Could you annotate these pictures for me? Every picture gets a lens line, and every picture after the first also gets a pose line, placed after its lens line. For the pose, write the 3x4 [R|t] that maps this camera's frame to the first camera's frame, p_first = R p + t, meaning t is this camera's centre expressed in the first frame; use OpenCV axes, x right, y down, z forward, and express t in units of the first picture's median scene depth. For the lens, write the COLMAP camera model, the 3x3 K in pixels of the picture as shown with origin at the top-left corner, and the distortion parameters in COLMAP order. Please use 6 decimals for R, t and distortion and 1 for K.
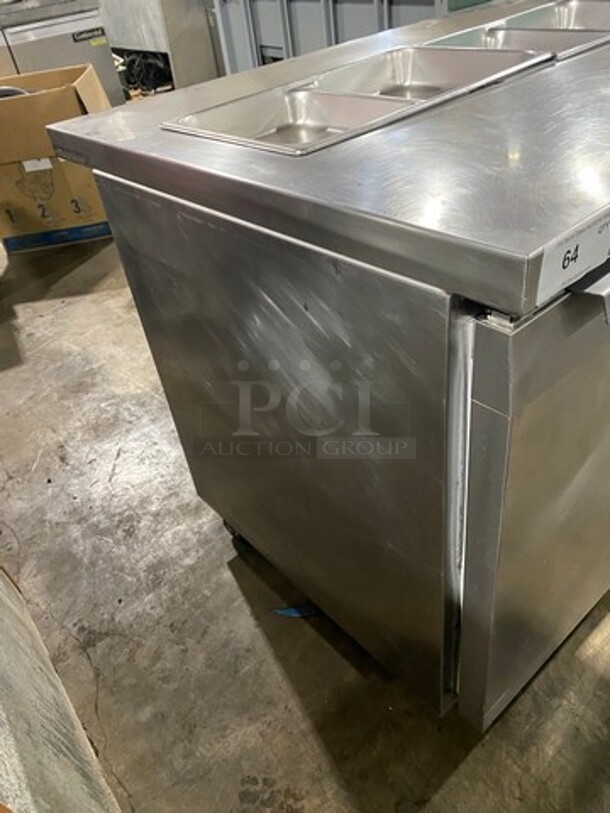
lens RADIAL K [[615.6, 0, 305.6], [0, 615.6, 407.3], [0, 0, 1]] dist [0.001619, -0.003722]
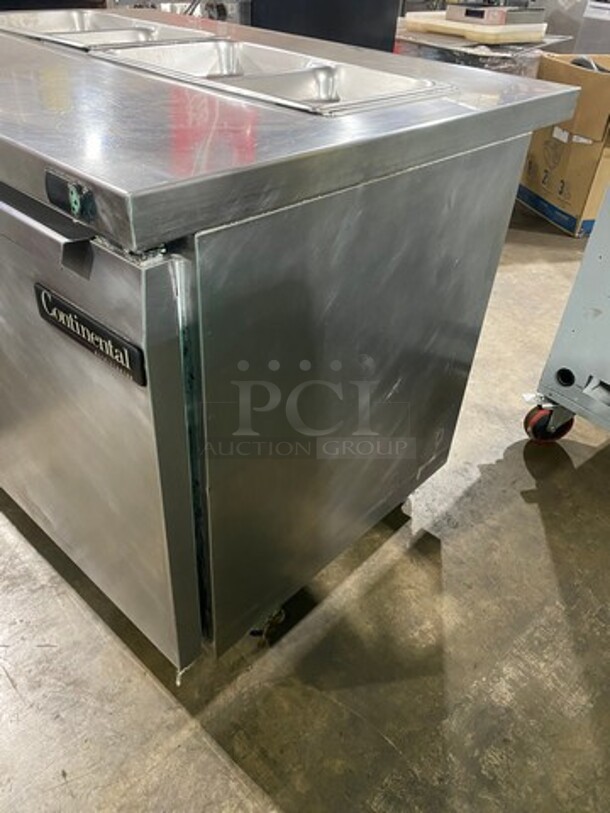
lens RADIAL K [[615.6, 0, 303.8], [0, 615.6, 406.4], [0, 0, 1]] dist [0.001619, -0.003722]
pose [[0.110538, 0.698948, -0.706578, 0.543547], [-0.664718, 0.580520, 0.470262, -0.311611], [0.738871, 0.417694, 0.528773, 0.303948]]
